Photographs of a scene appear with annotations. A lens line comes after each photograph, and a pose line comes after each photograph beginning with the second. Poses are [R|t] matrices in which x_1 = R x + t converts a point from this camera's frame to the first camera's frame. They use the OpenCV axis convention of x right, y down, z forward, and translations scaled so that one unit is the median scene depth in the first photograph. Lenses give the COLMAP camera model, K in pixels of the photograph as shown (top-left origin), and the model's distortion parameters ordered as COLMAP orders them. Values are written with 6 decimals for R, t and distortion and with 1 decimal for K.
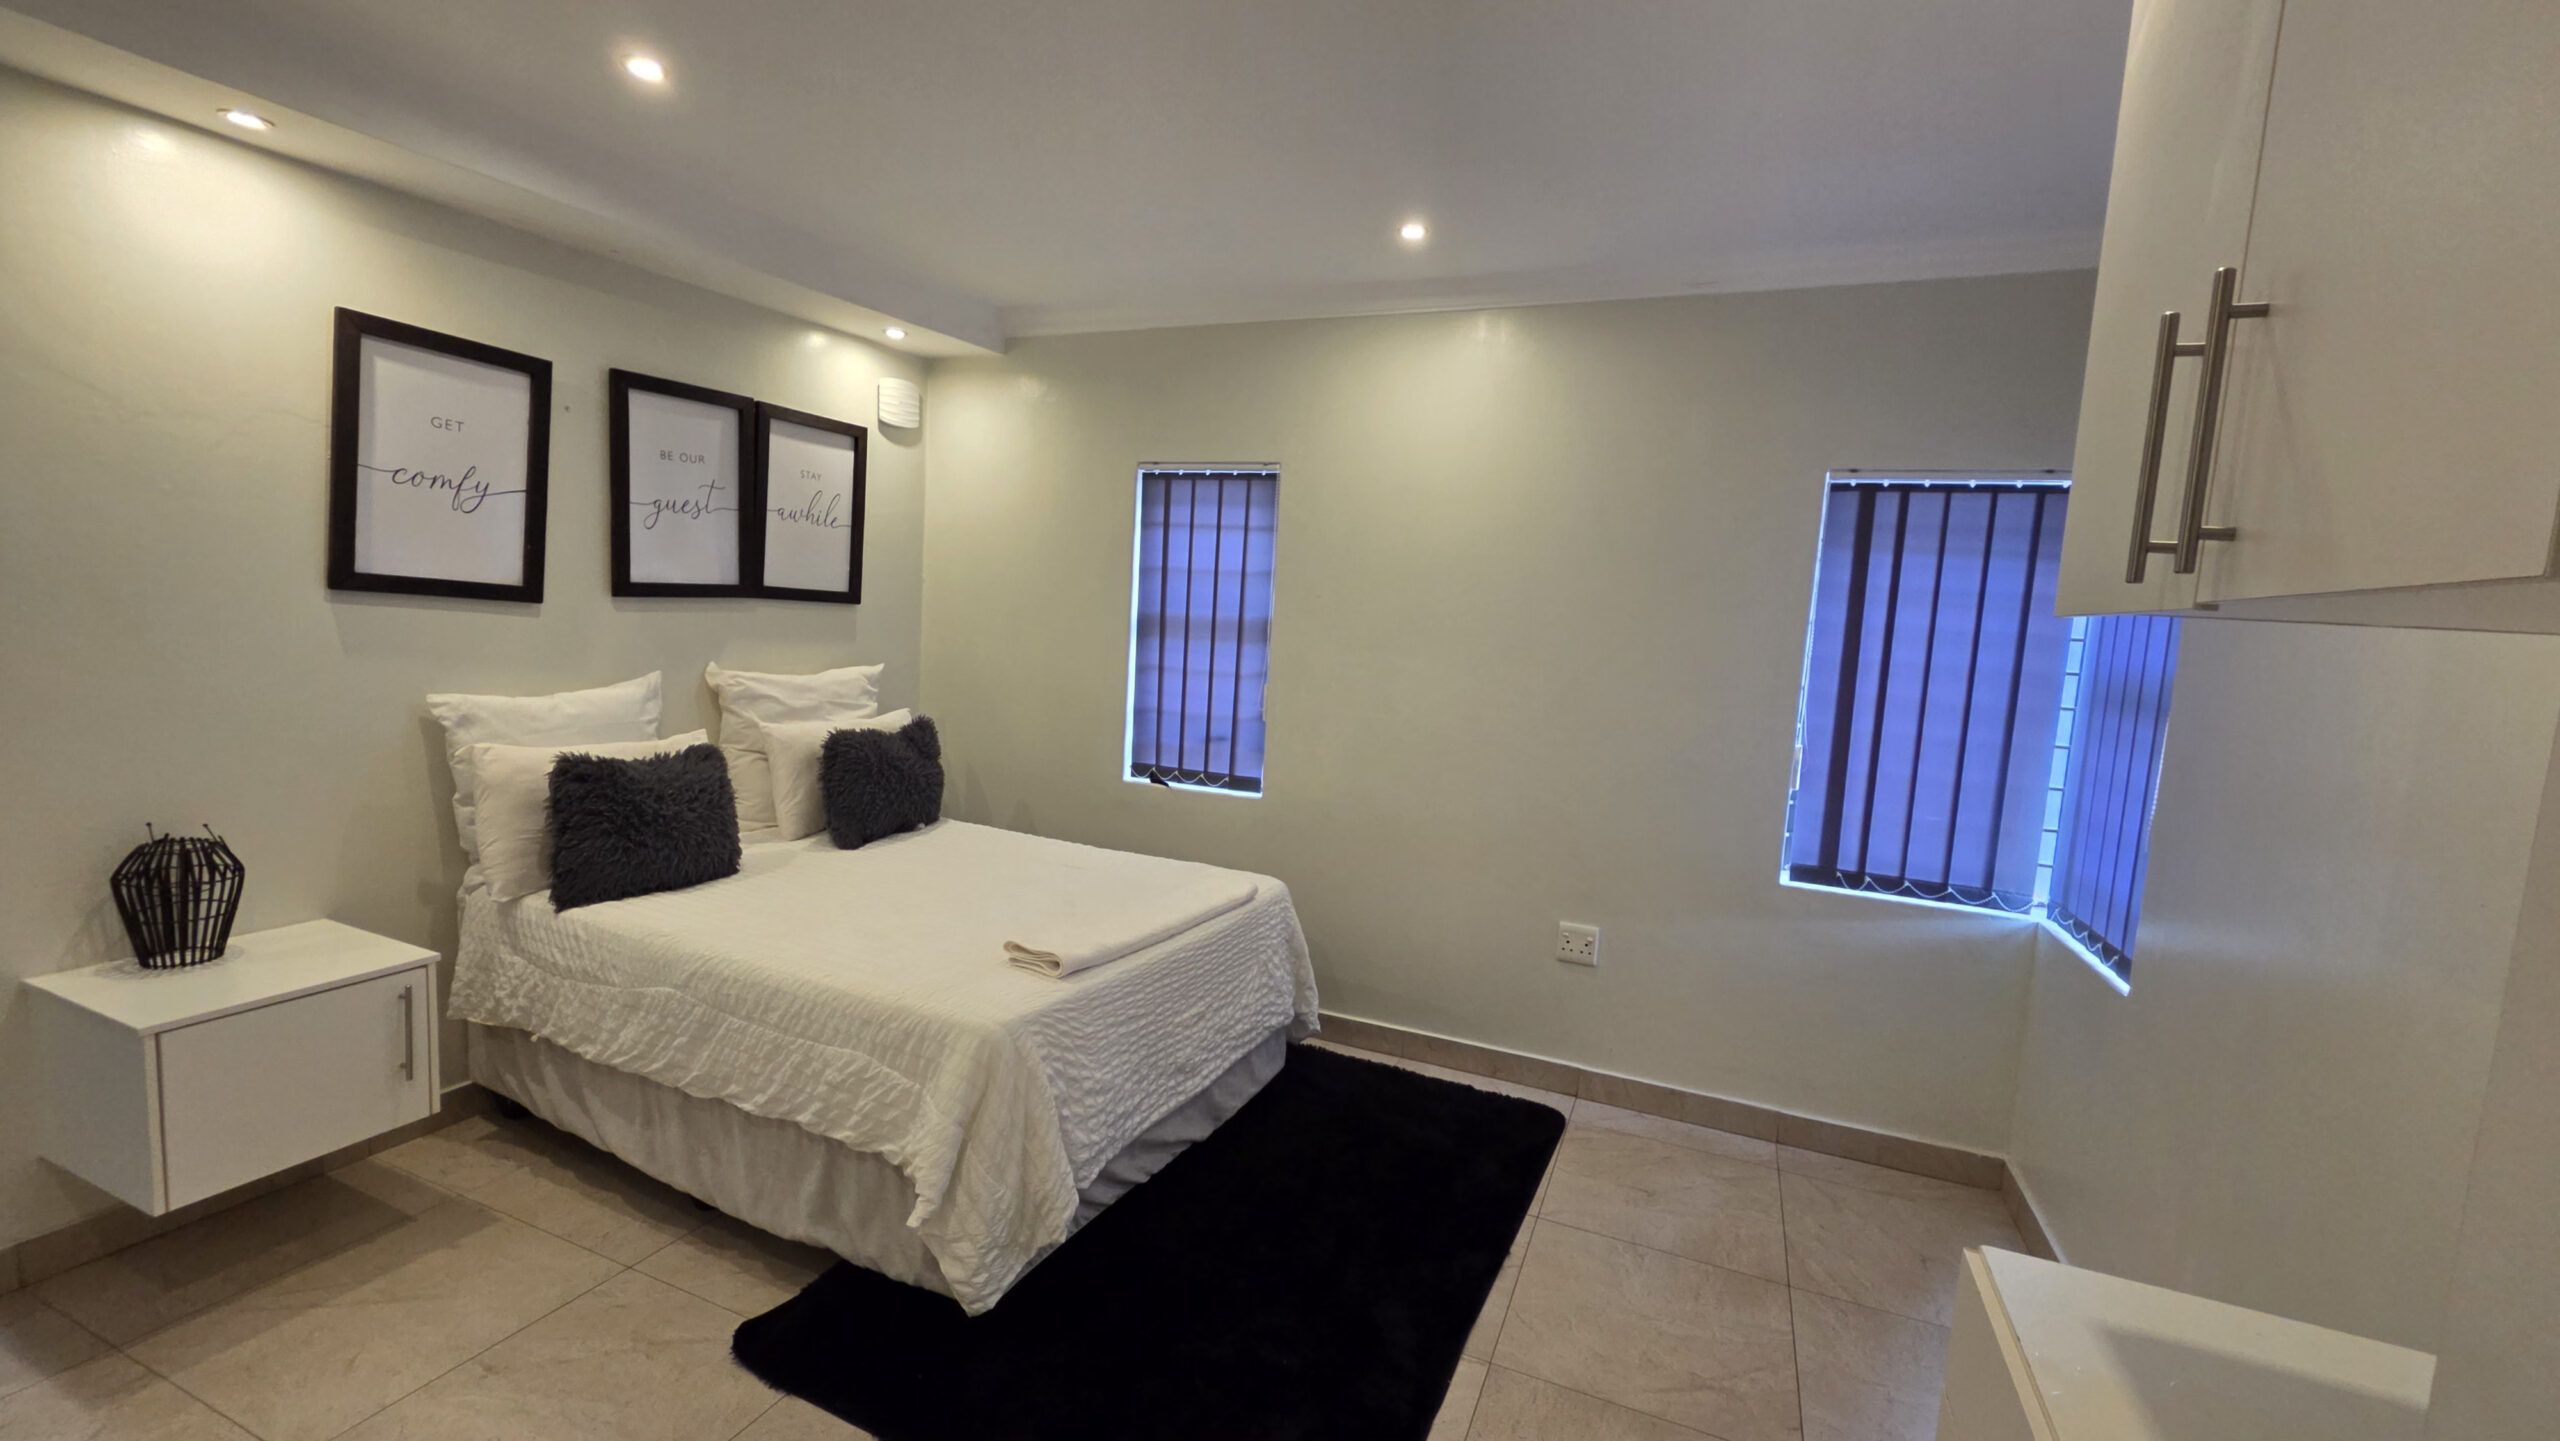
lens RADIAL K [[1051.9, 0, 1273.7], [0, 1051.9, 712.3], [0, 0, 1]] dist [-0.001716, -0.002362]
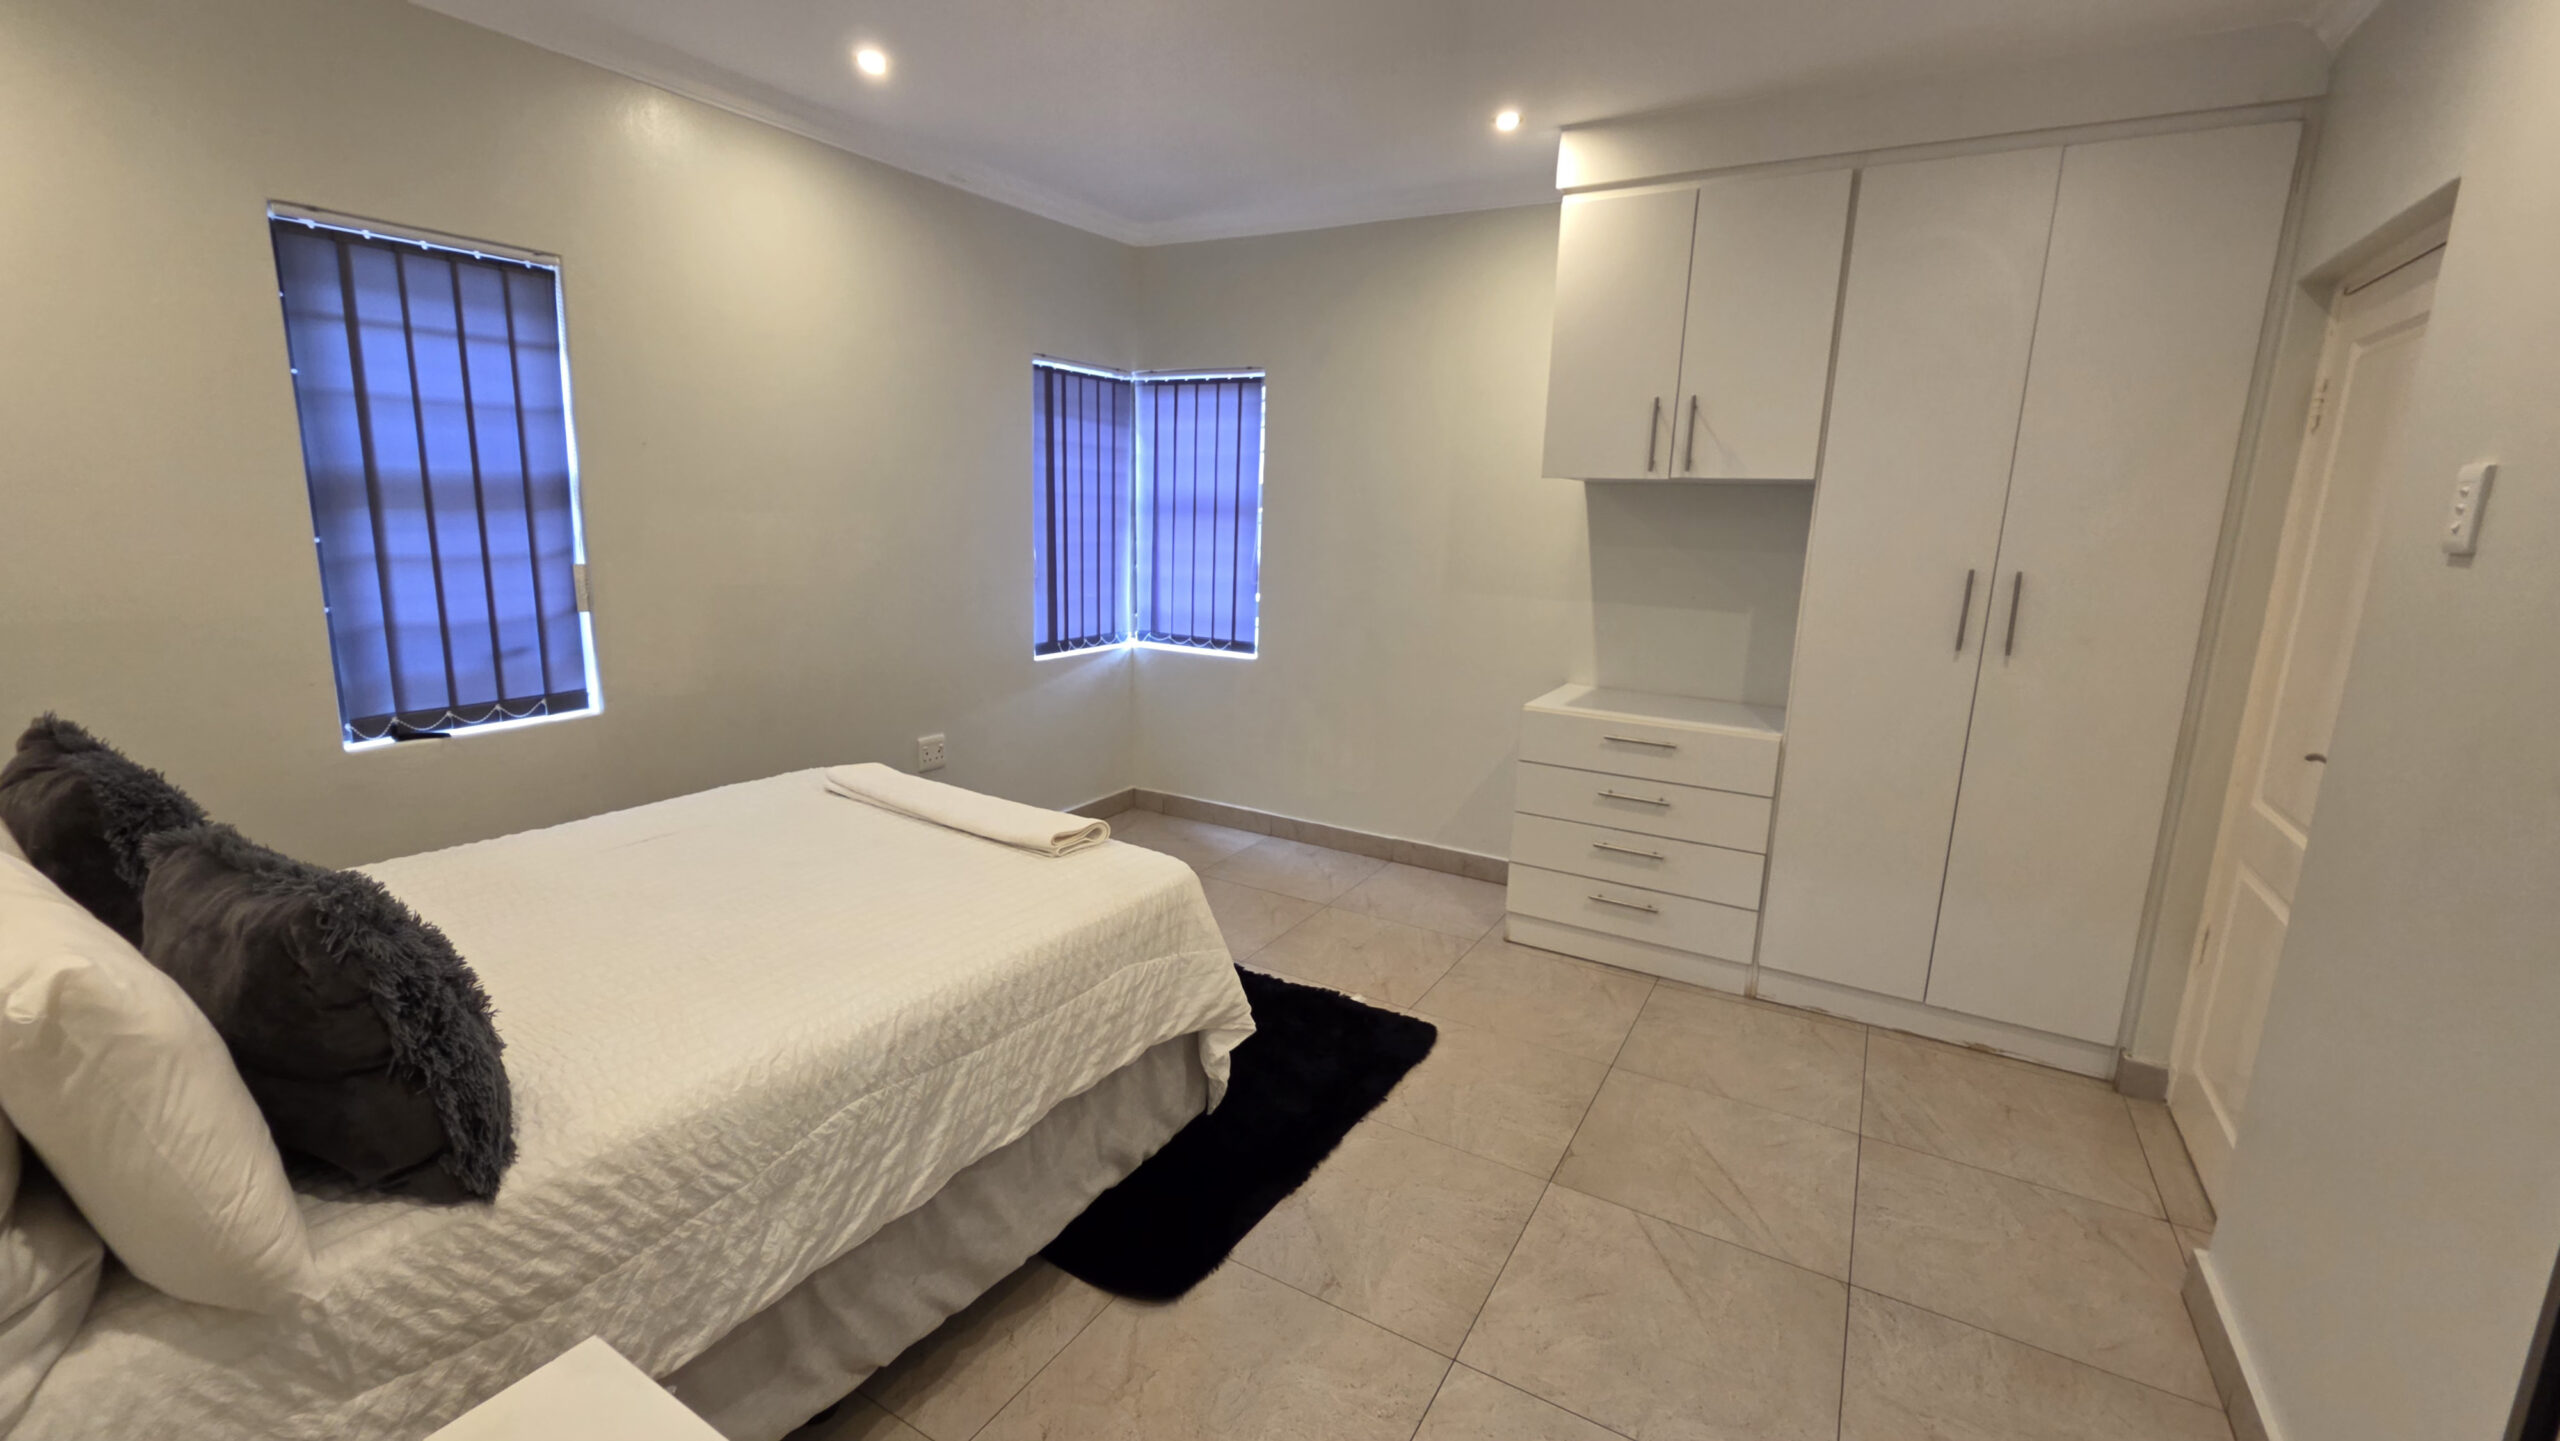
lens RADIAL K [[1051.9, 0, 1273.7], [0, 1051.9, 712.3], [0, 0, 1]] dist [-0.001716, -0.002362]
pose [[0.138585, -0.246879, 0.959086, -0.873744], [0.078652, 0.968115, 0.237838, -0.080283], [-0.987222, 0.042474, 0.153584, 0.508181]]
